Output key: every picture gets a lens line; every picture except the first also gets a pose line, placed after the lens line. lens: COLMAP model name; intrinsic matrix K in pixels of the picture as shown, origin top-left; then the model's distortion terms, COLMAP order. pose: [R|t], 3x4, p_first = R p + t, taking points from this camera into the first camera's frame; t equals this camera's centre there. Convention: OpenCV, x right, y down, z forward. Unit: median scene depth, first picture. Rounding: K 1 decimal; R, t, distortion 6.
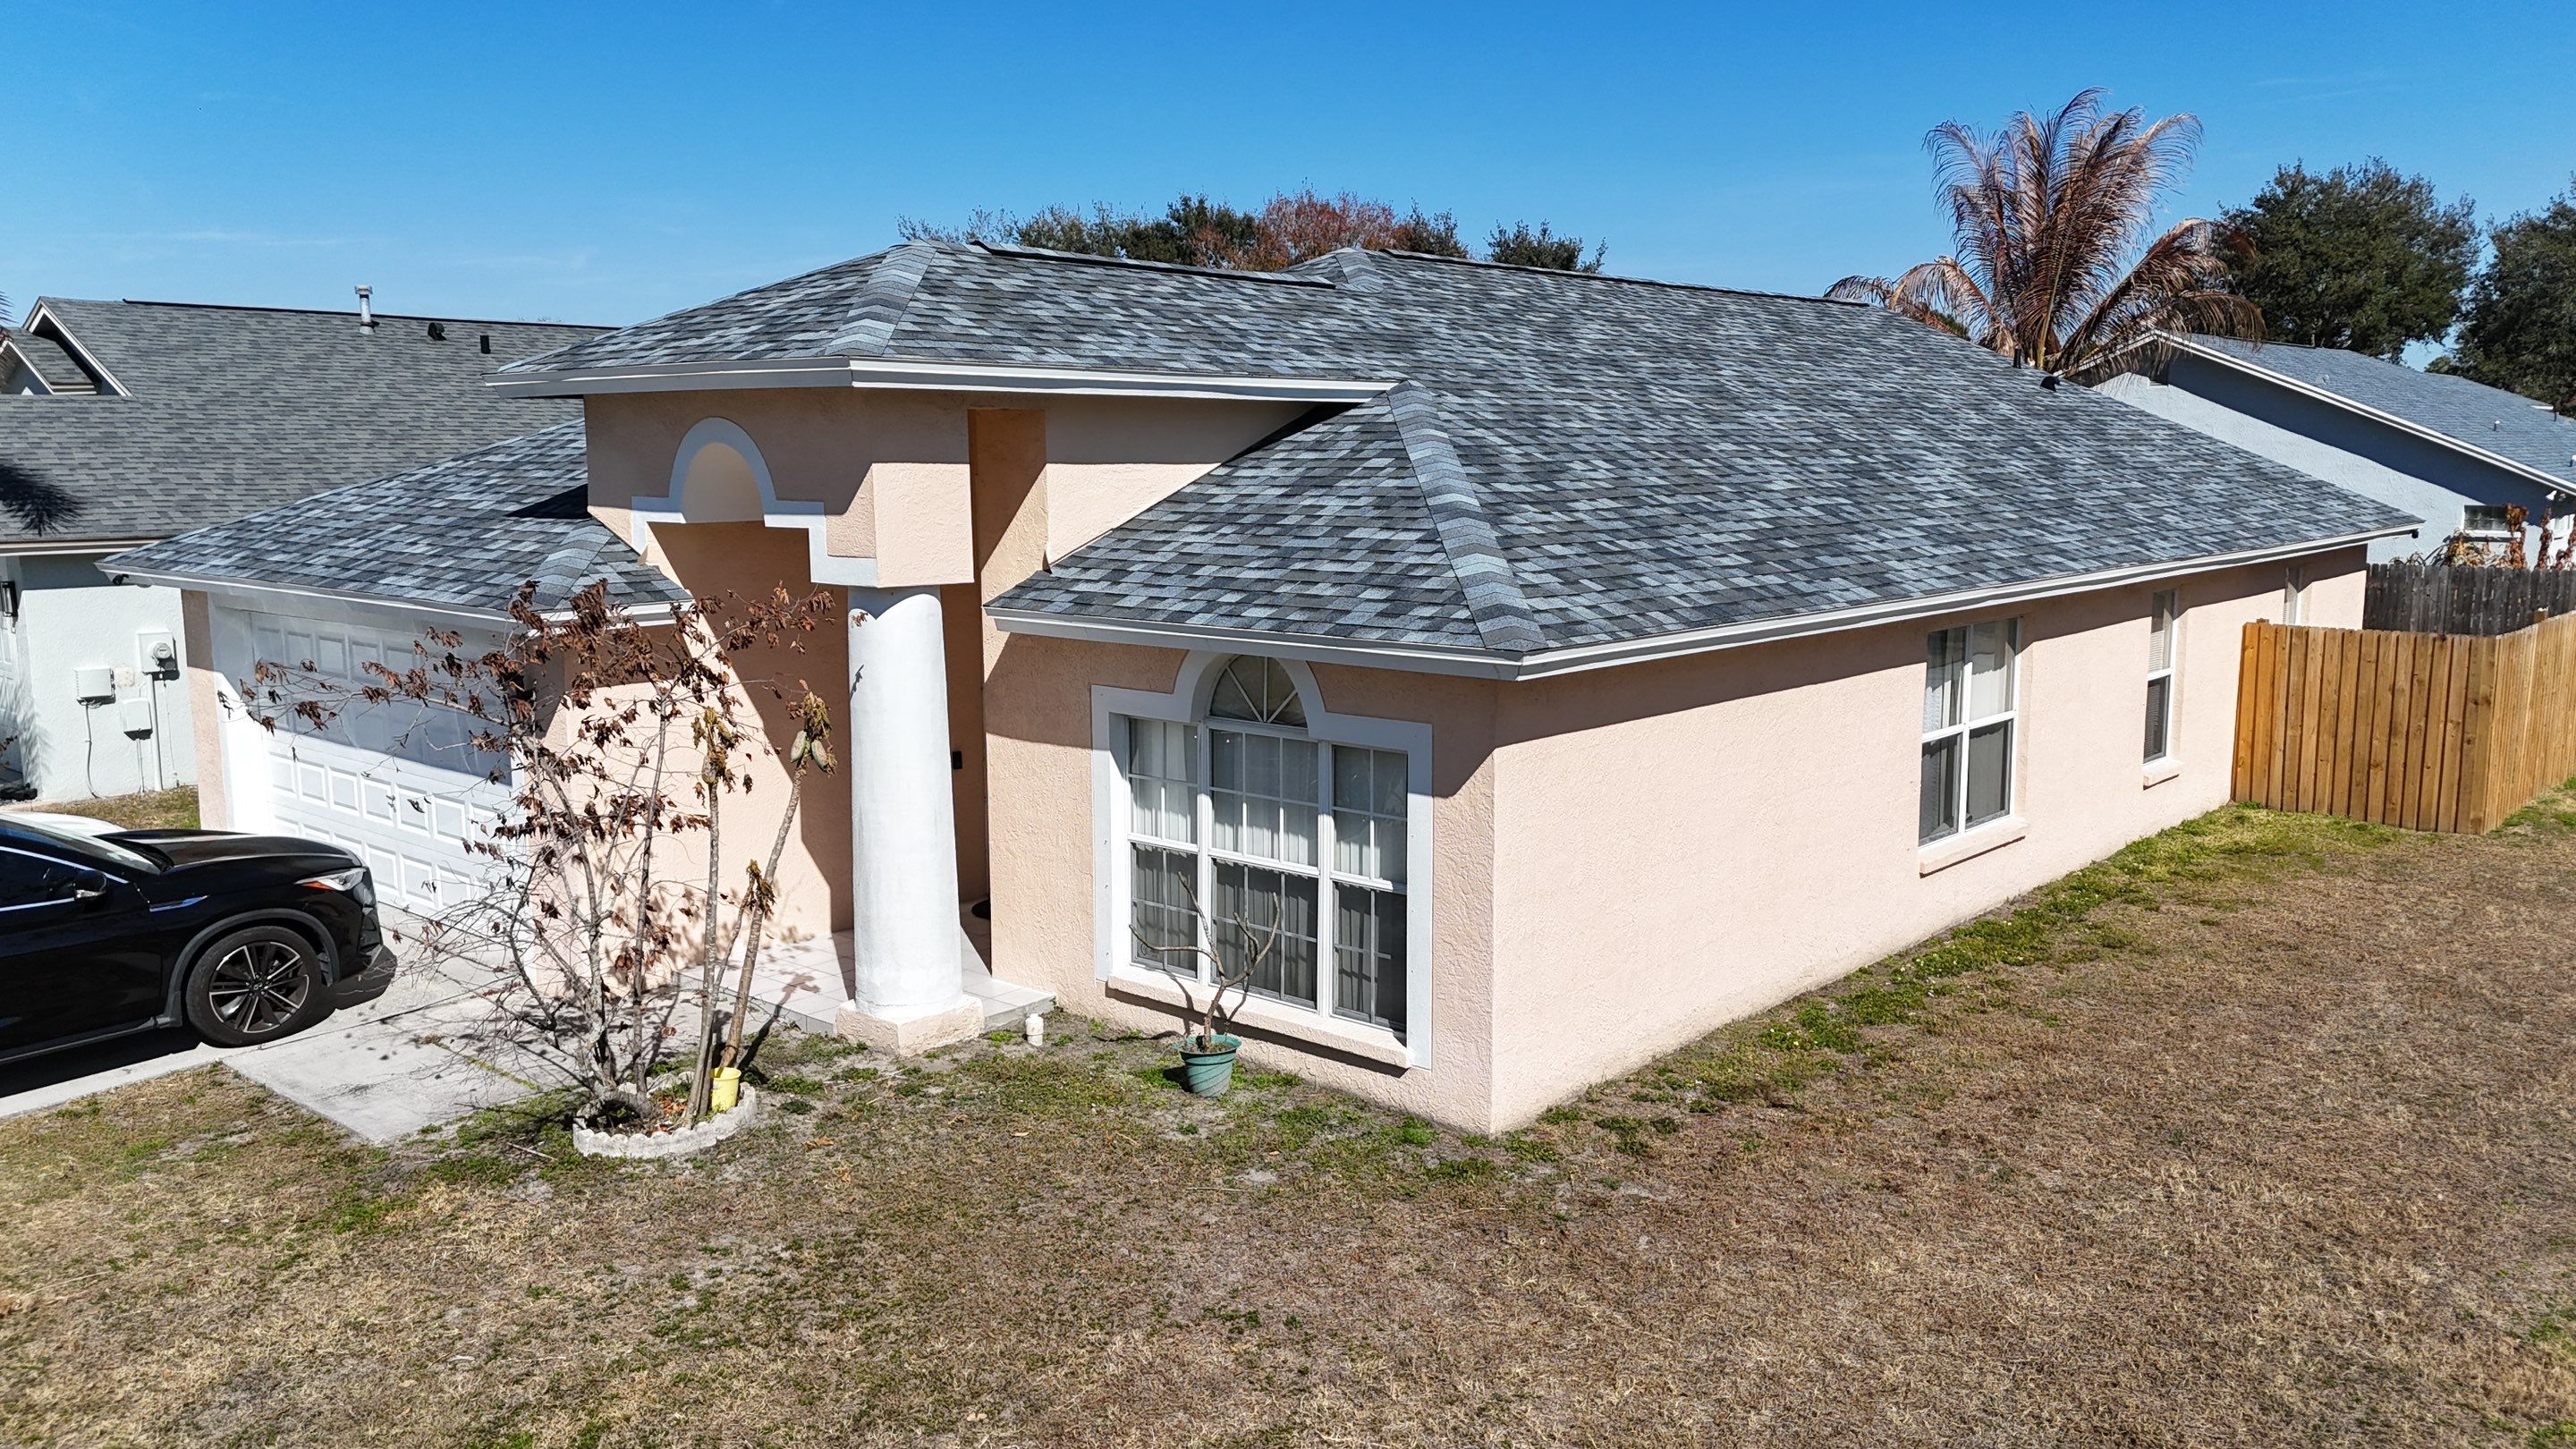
lens RADIAL K [[1948.2, 0, 1318.2], [0, 1948.2, 636.2], [0, 0, 1]] dist [0.009782, 0.003248]
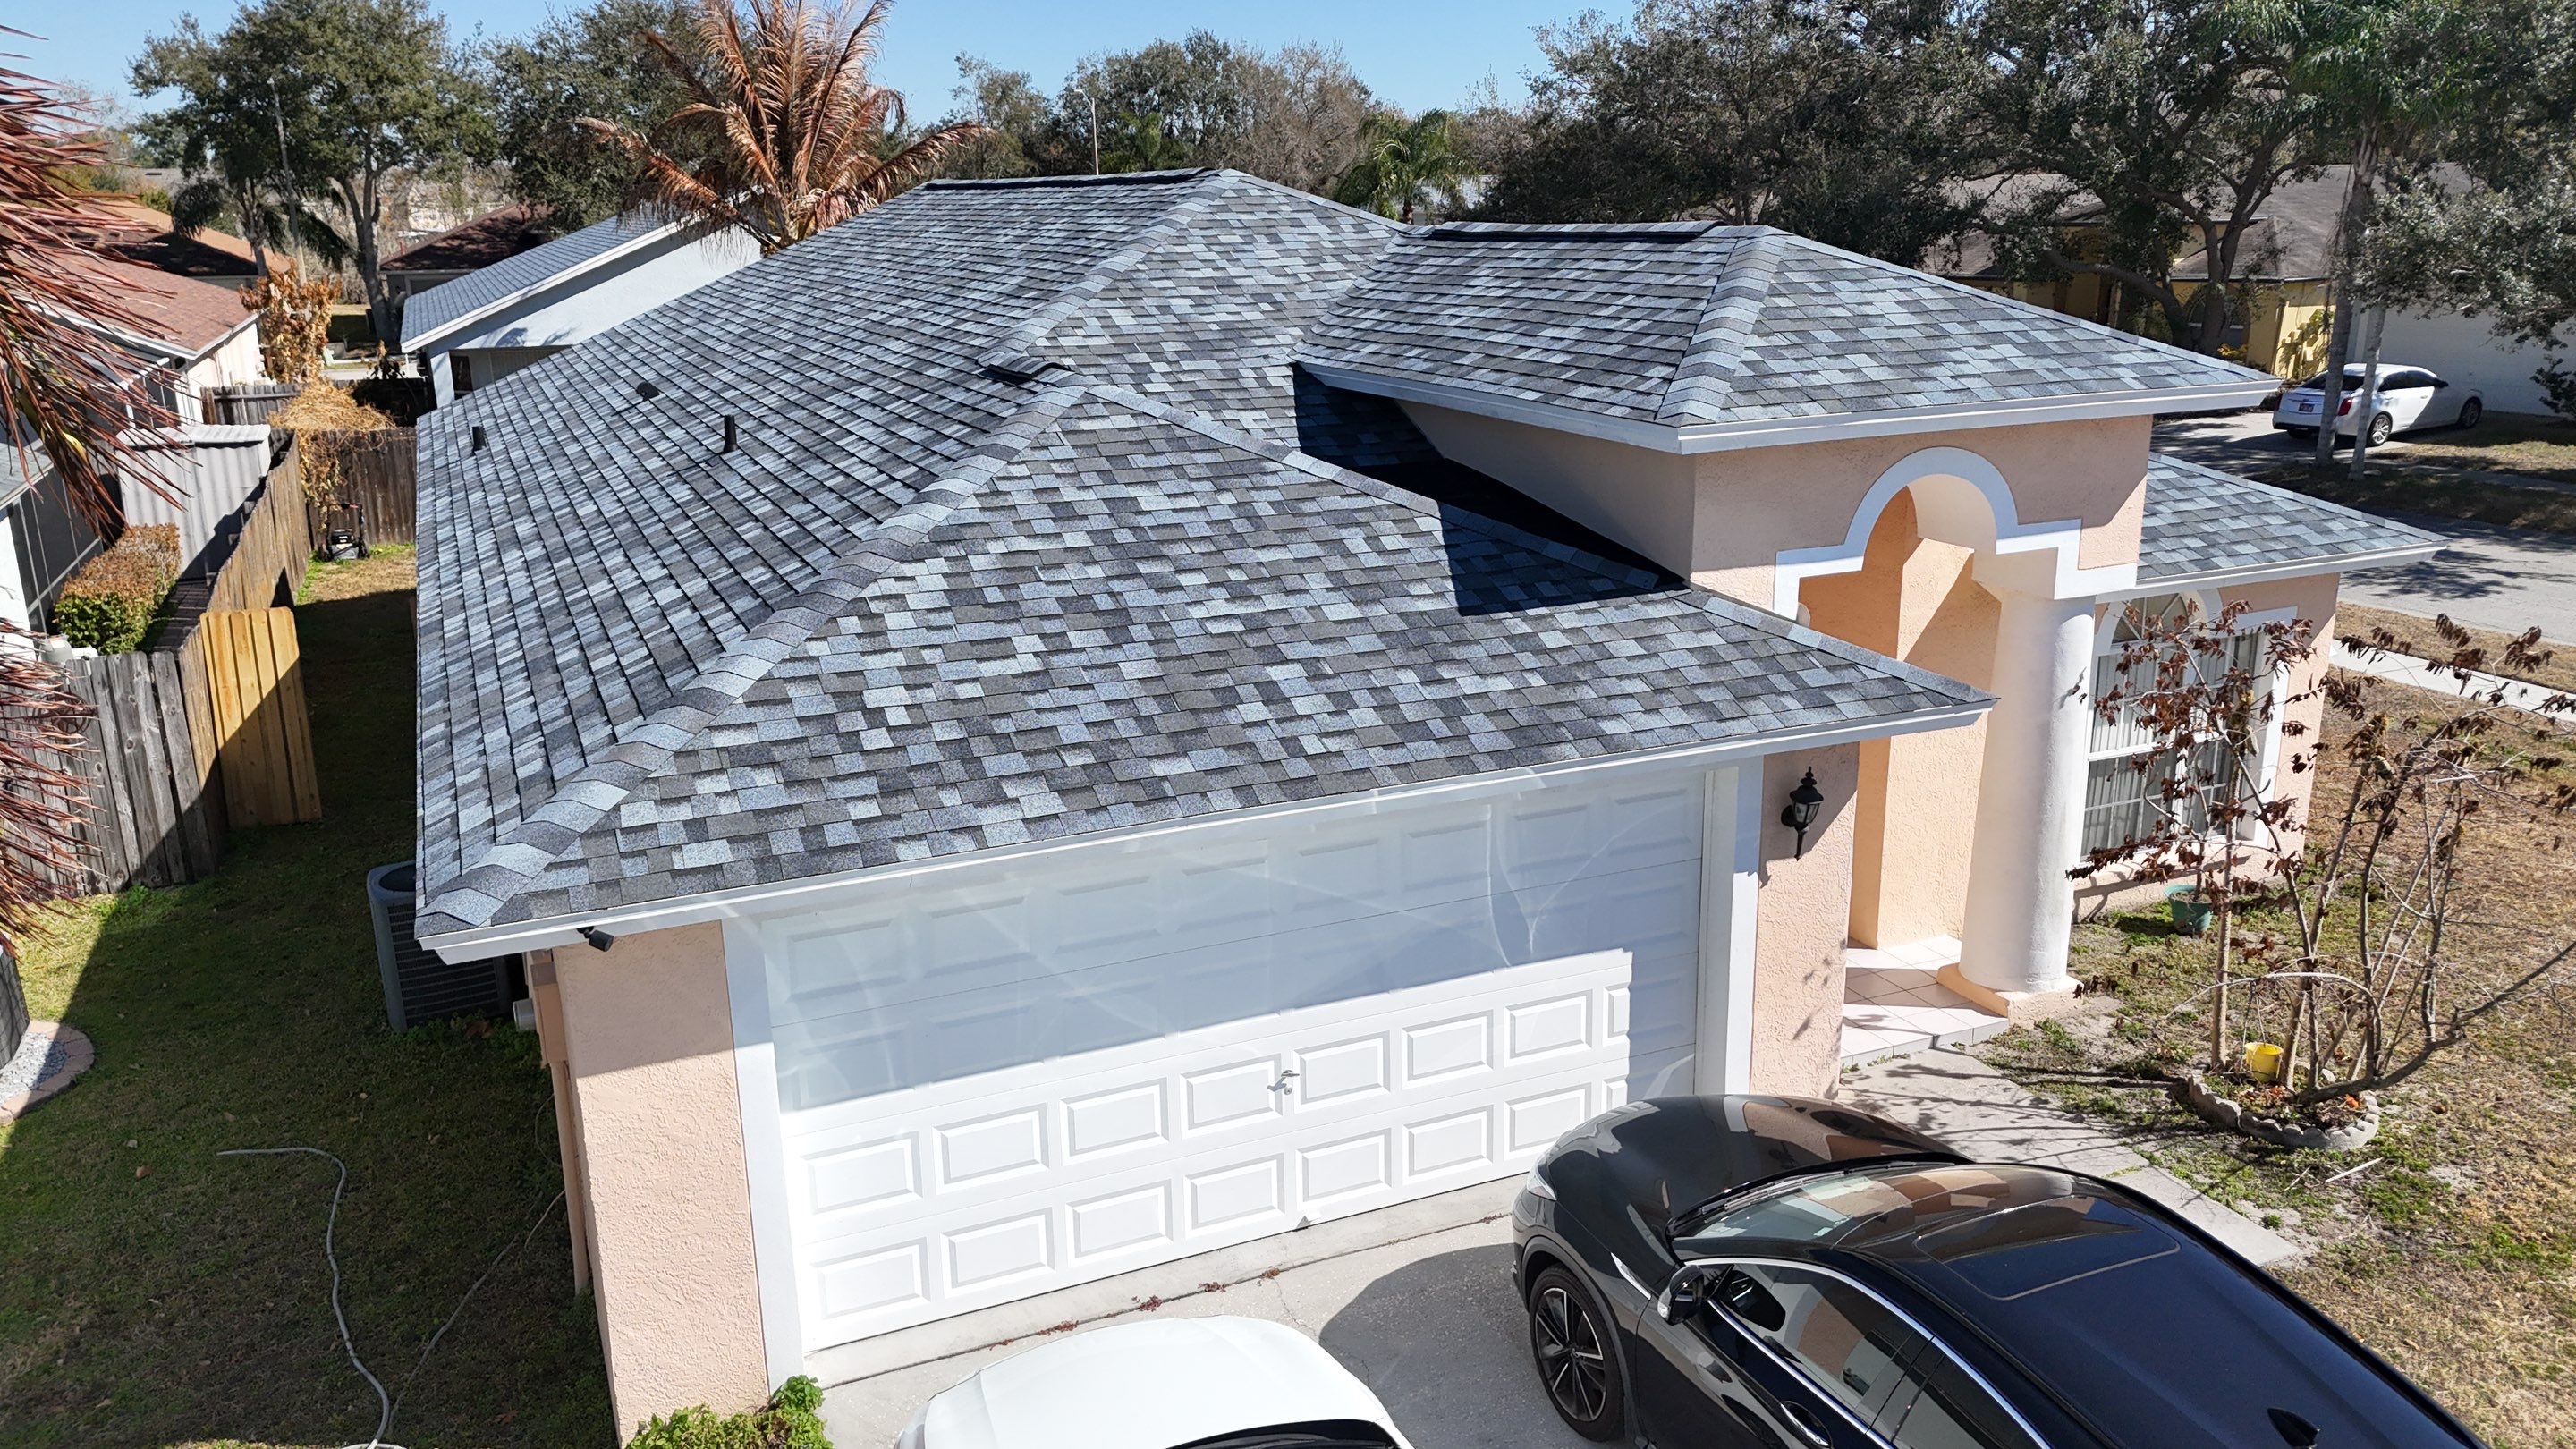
lens RADIAL K [[1890.5, 0, 1296.0], [0, 1890.5, 728.9], [0, 0, 1]] dist [0.082666, -0.091834]
pose [[0.422552, -0.247235, 0.871966, -1.372631], [0.106808, 0.968955, 0.222977, -0.237459], [-0.900024, -0.001087, 0.435840, 0.980340]]
